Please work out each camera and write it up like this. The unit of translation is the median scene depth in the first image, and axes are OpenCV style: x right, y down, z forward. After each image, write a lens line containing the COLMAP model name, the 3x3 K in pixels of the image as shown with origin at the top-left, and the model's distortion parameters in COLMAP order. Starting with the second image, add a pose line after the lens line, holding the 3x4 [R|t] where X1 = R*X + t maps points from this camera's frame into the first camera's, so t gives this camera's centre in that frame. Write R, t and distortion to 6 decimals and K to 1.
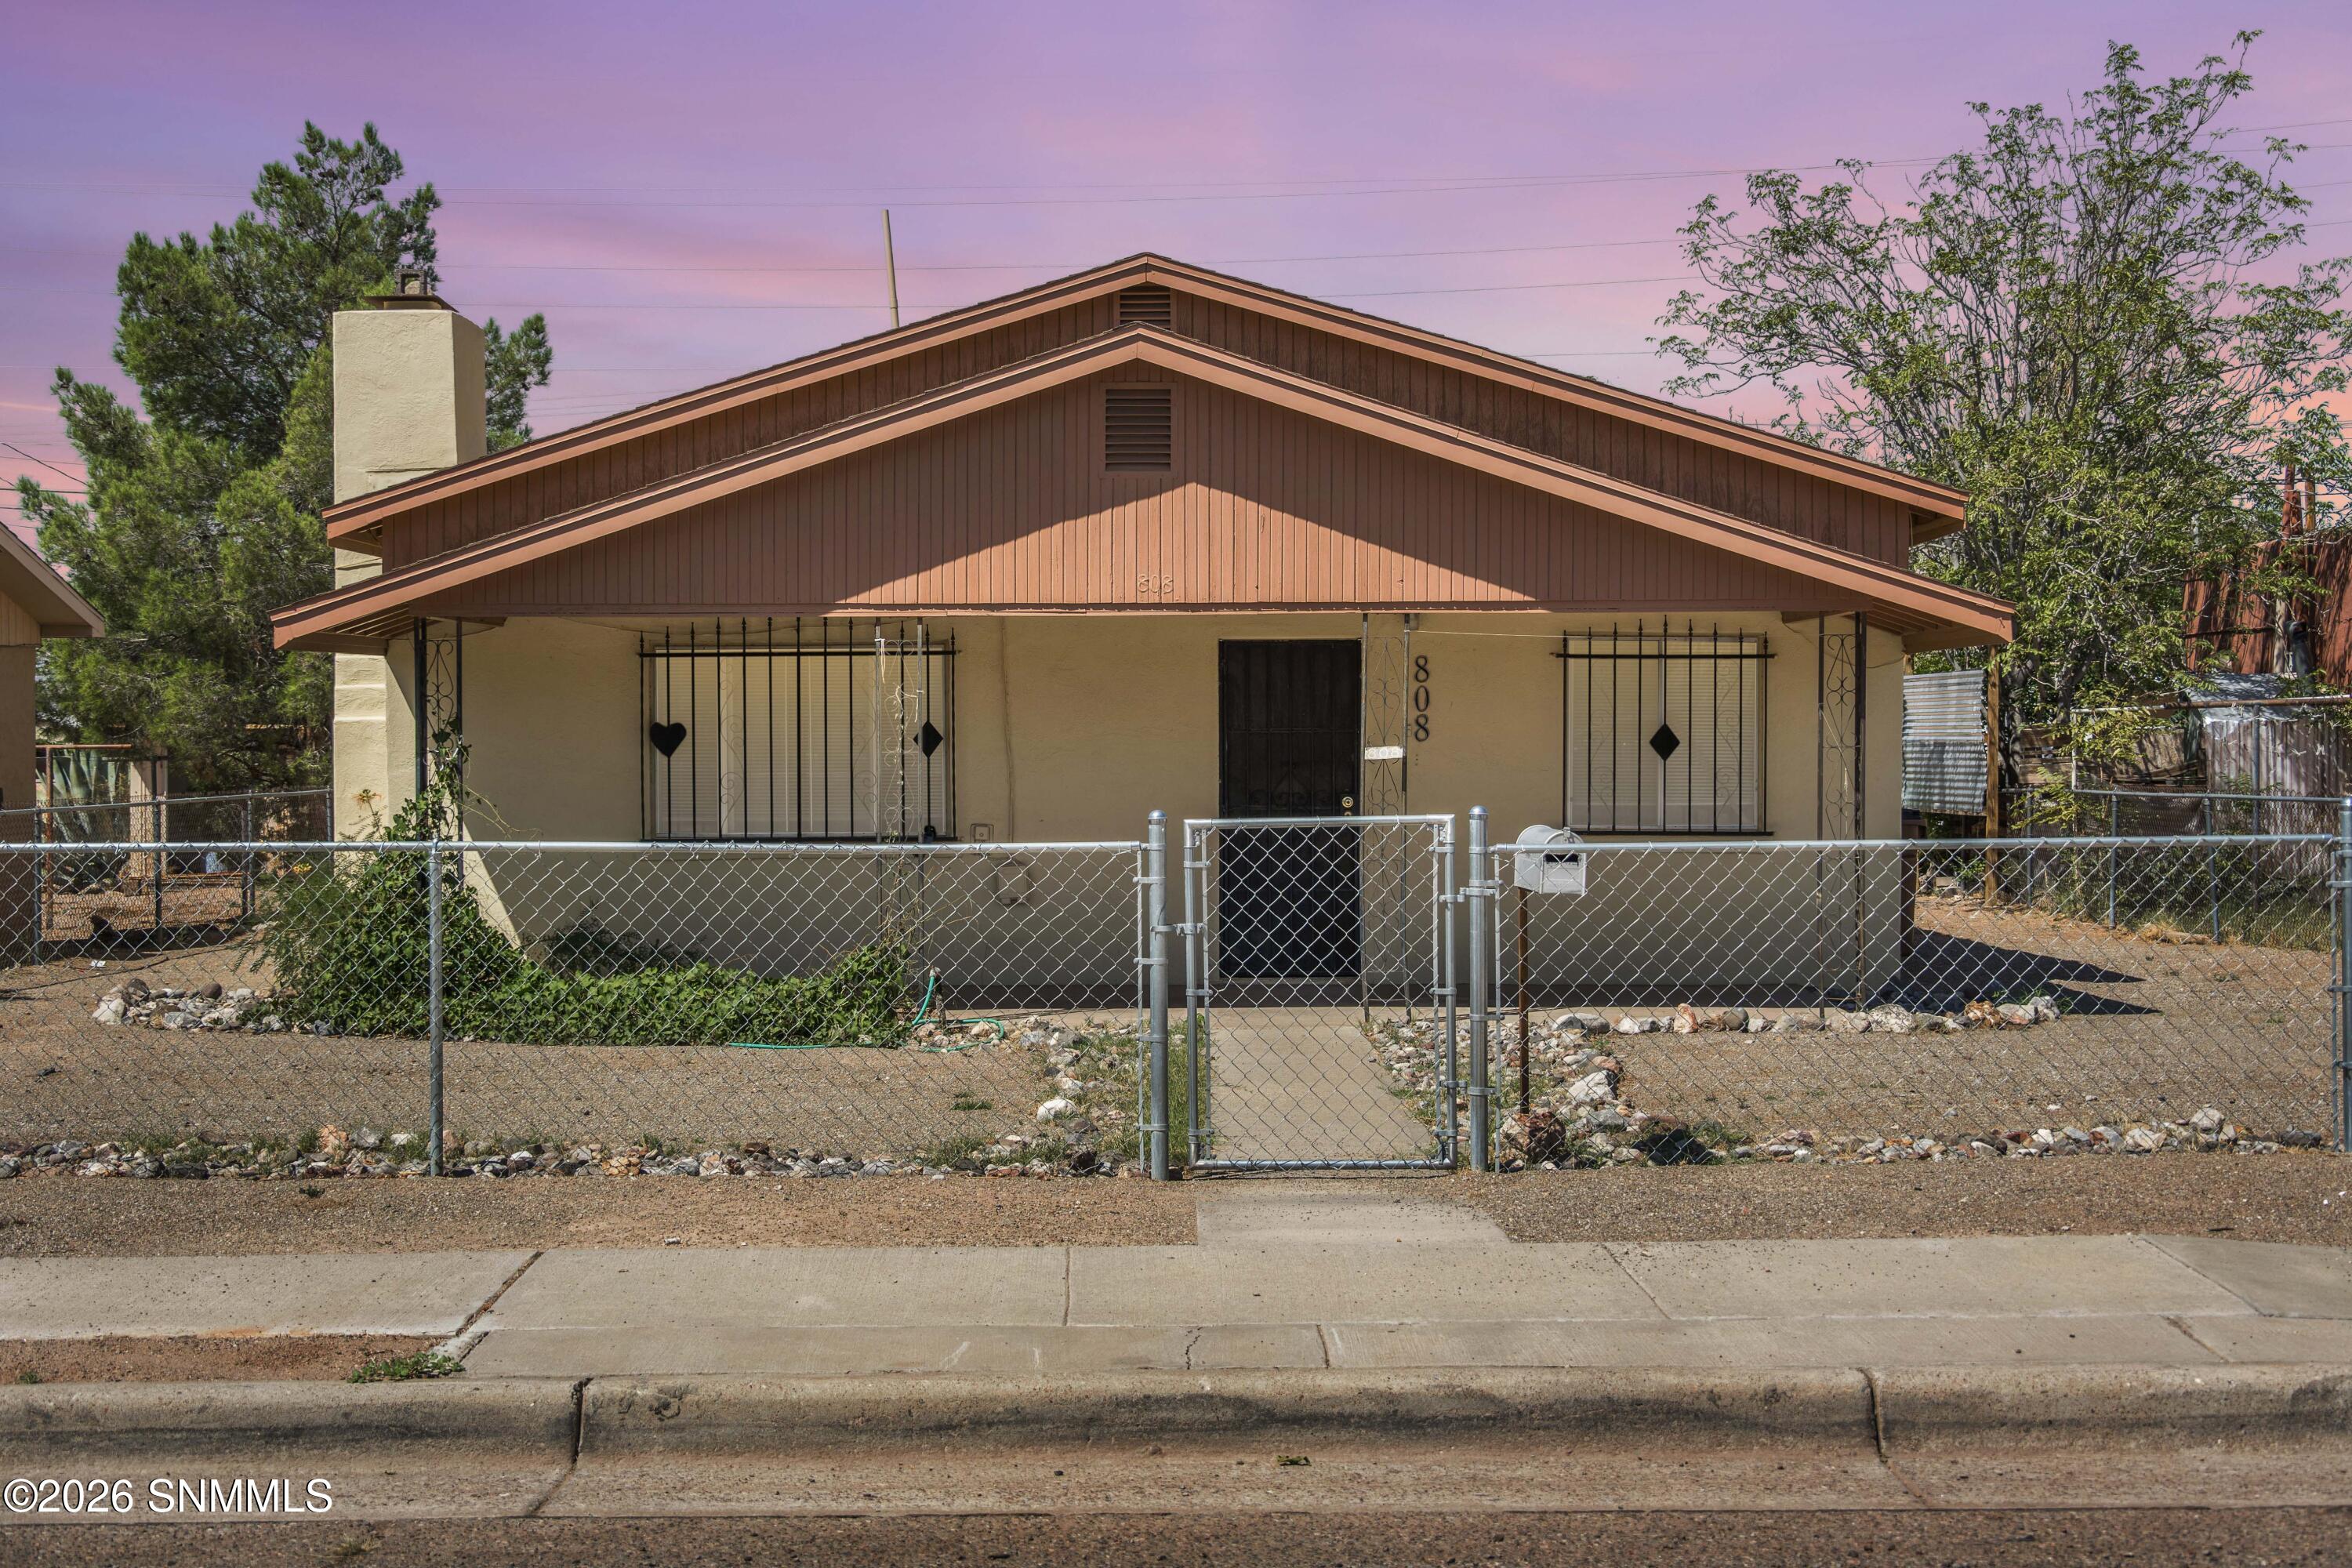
lens RADIAL K [[3912.8, 0, 1176.0], [0, 3912.8, 784.0], [0, 0, 1]] dist [-0.014179, -0.052897]
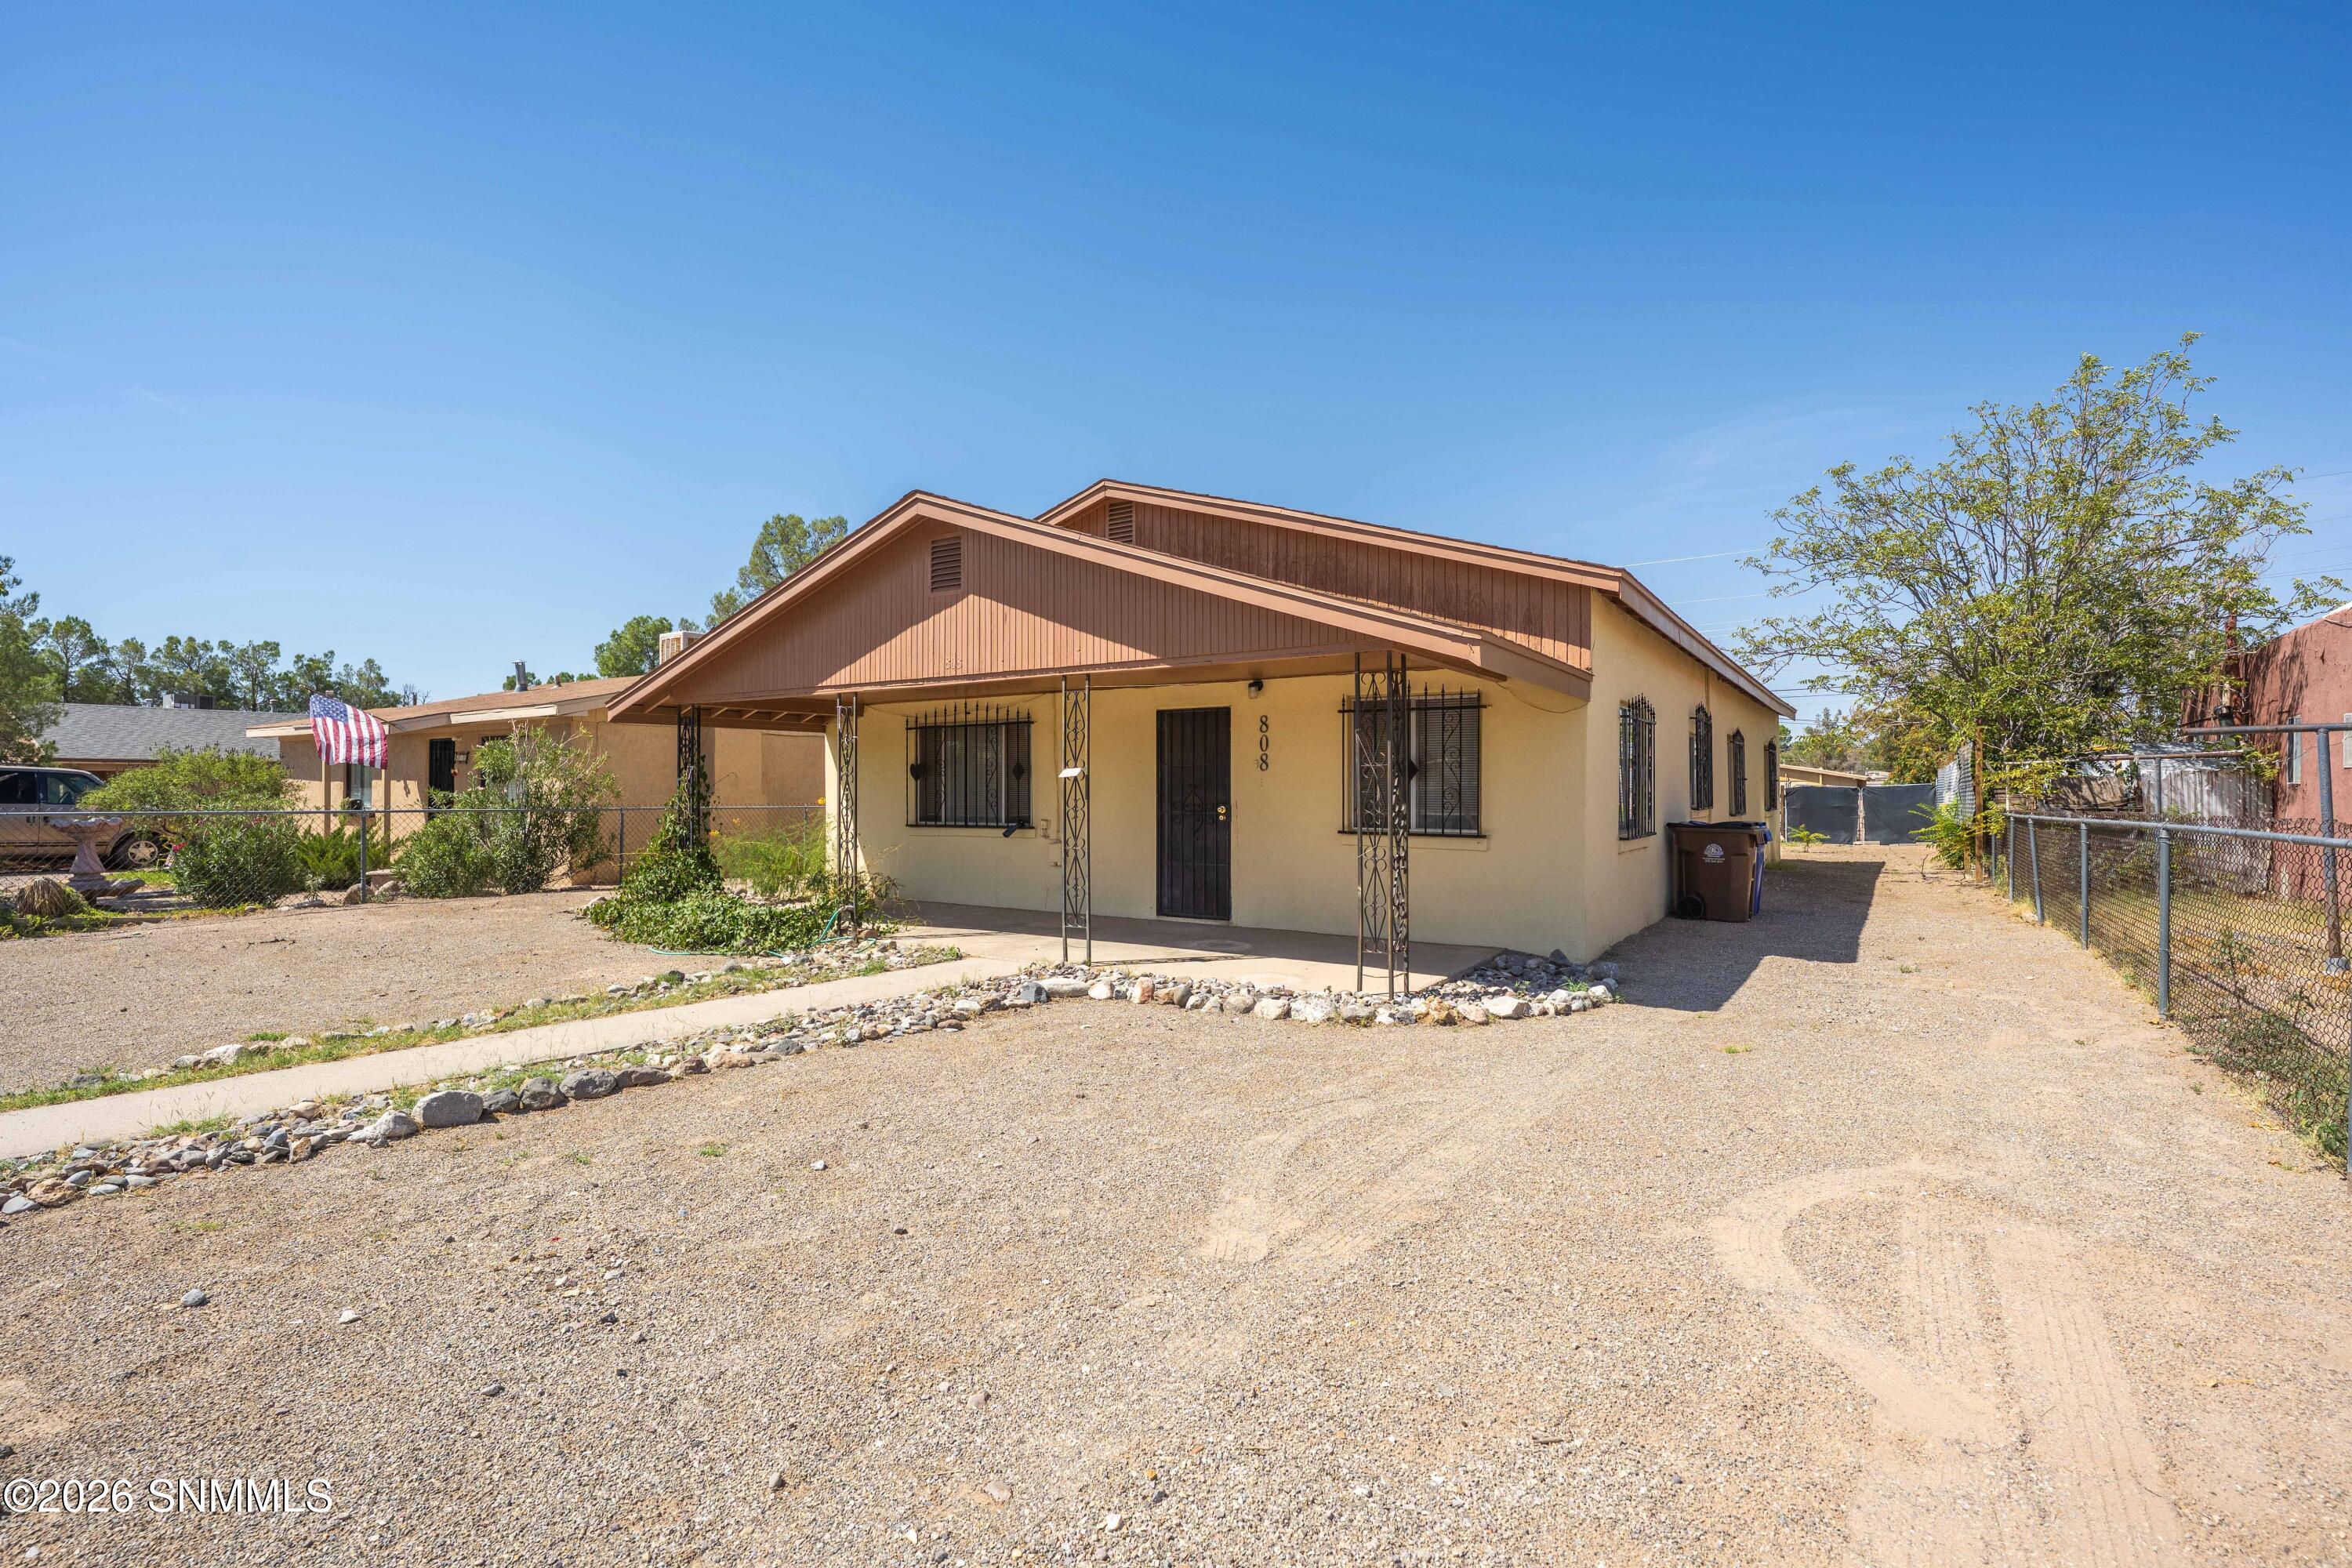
lens RADIAL K [[1124.4, 0, 1168.1], [0, 1124.4, 776.5], [0, 0, 1]] dist [-0.002774, -0.000137]
pose [[0.829490, -0.003803, -0.558508, 0.310684], [-0.012240, 0.999613, -0.024984, 0.003293], [0.558387, 0.027560, 0.829123, 0.681552]]
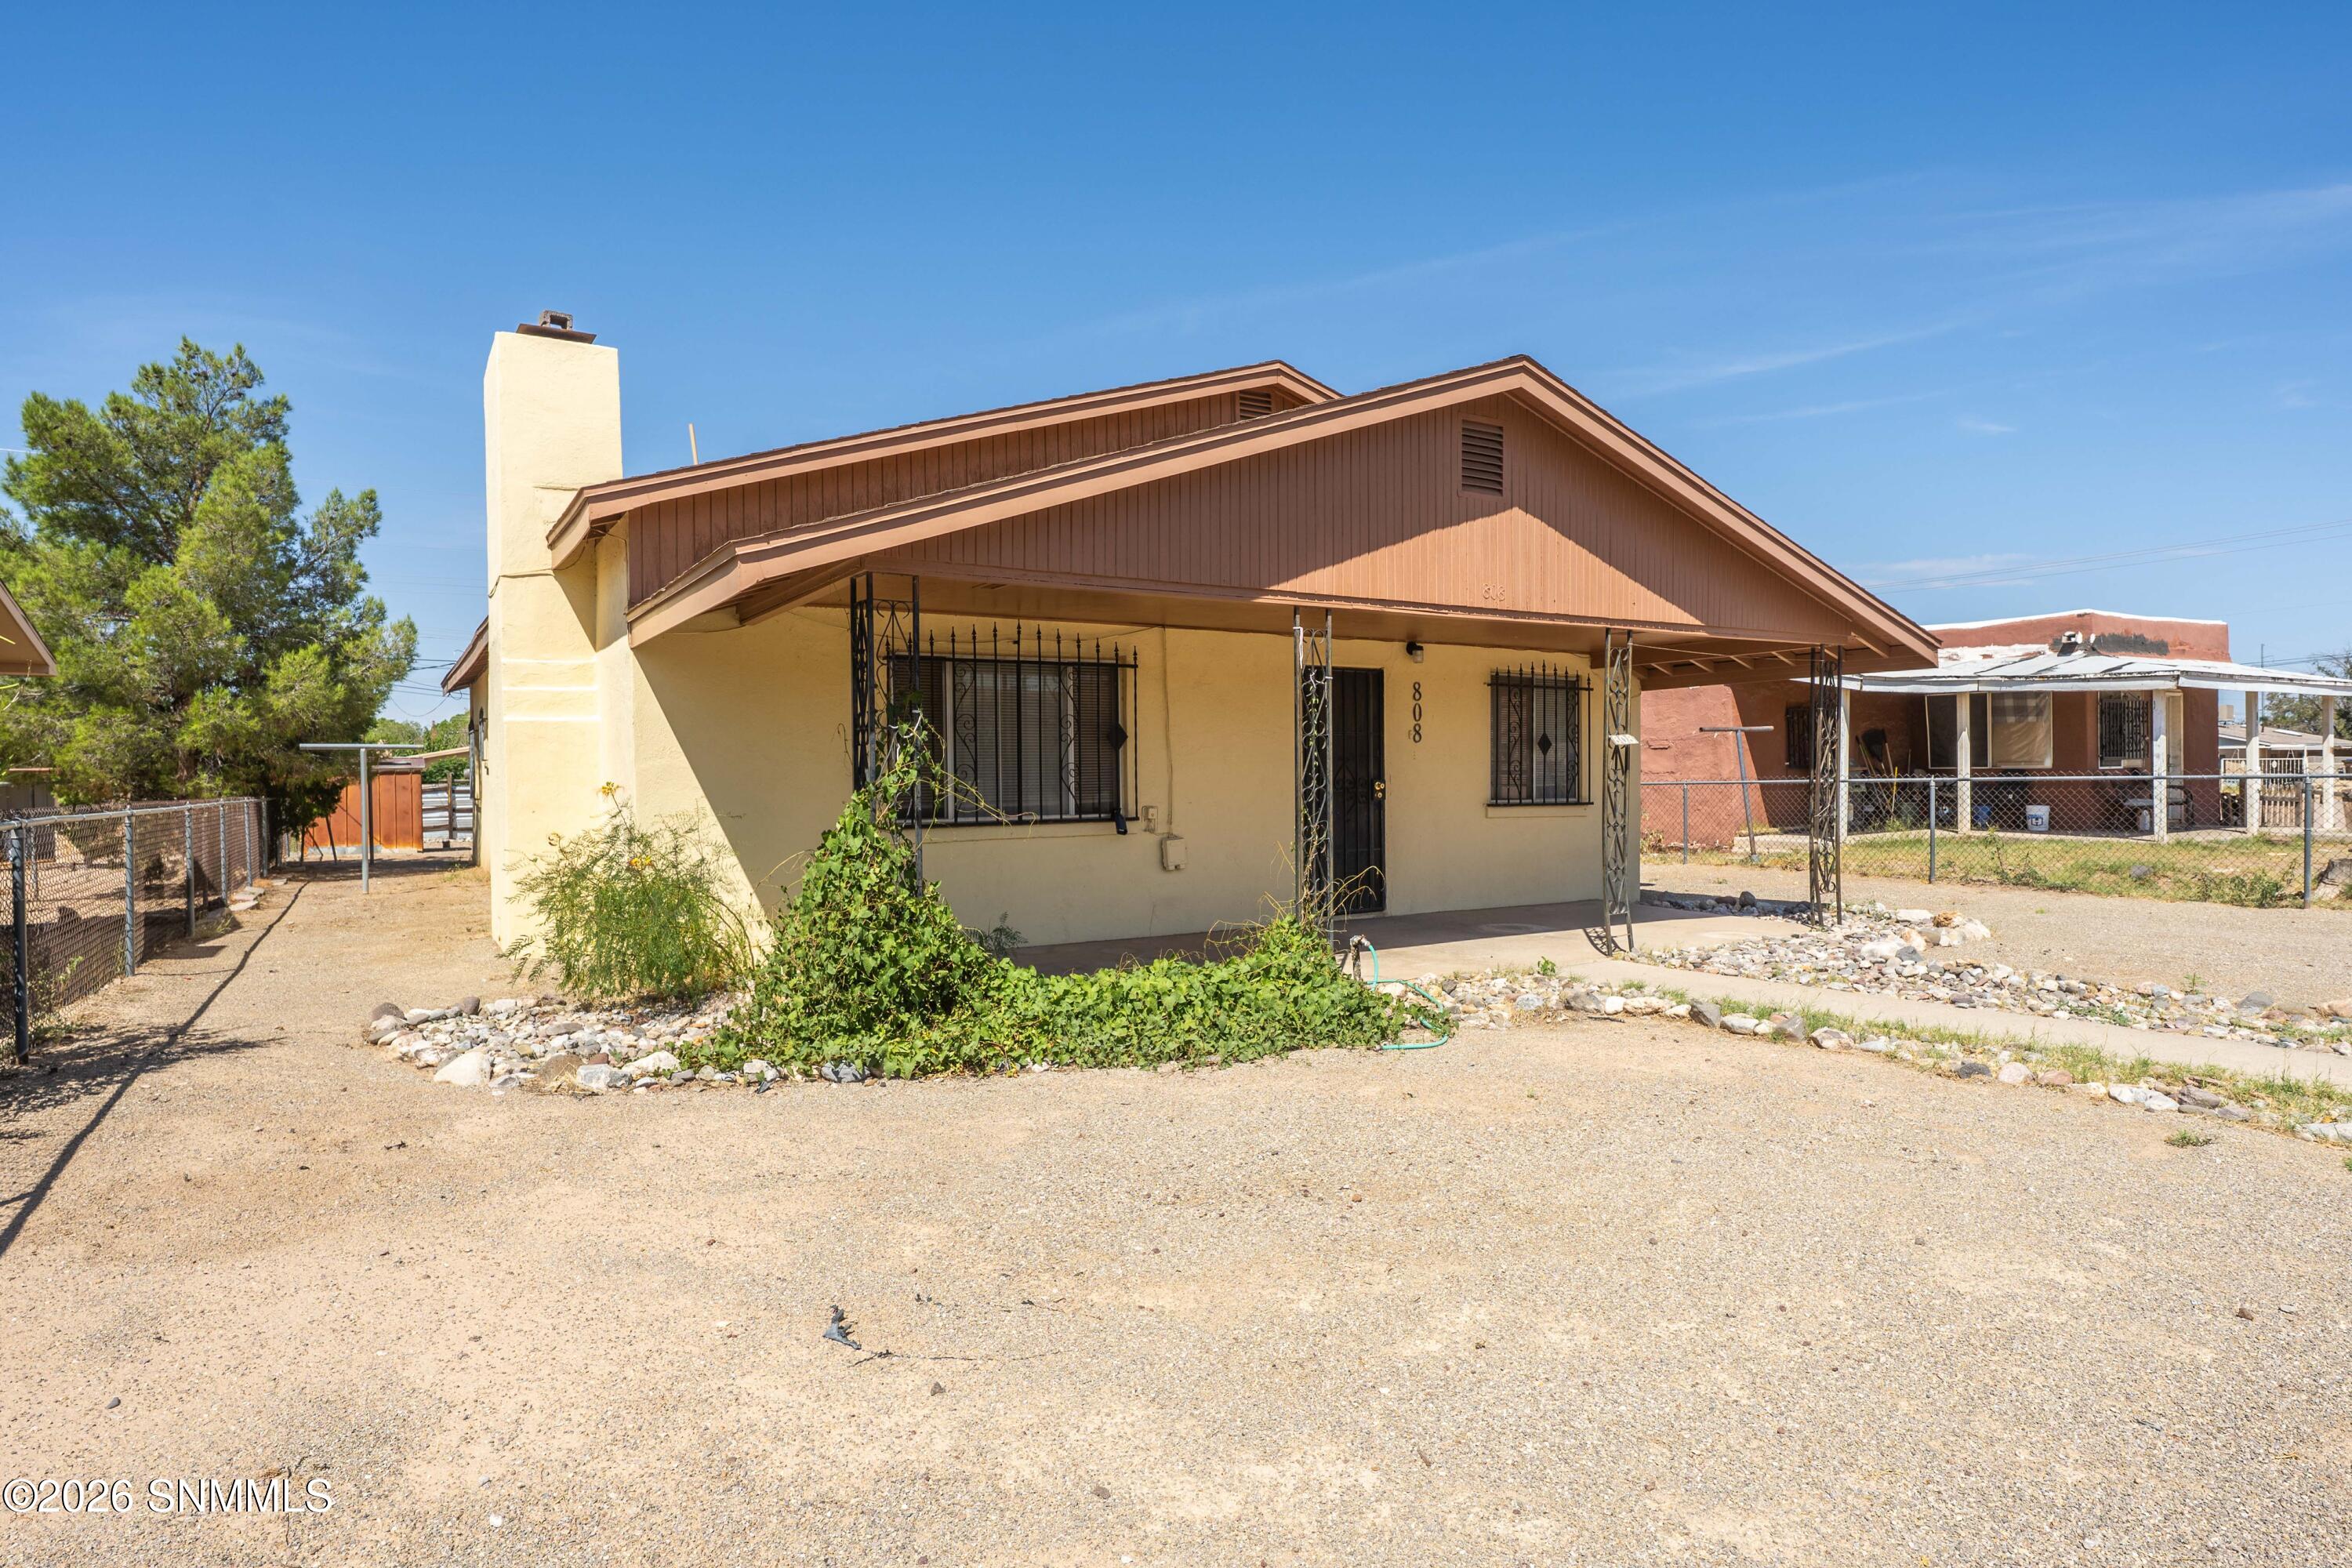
lens RADIAL K [[1289.2, 0, 1162.2], [0, 1289.2, 773.0], [0, 0, 1]] dist [-0.000282, 0.000791]
pose [[0.853174, -0.003402, 0.521615, -0.288258], [0.014275, 0.999757, -0.016828, 0.007474], [-0.521431, 0.021803, 0.853015, 0.725447]]
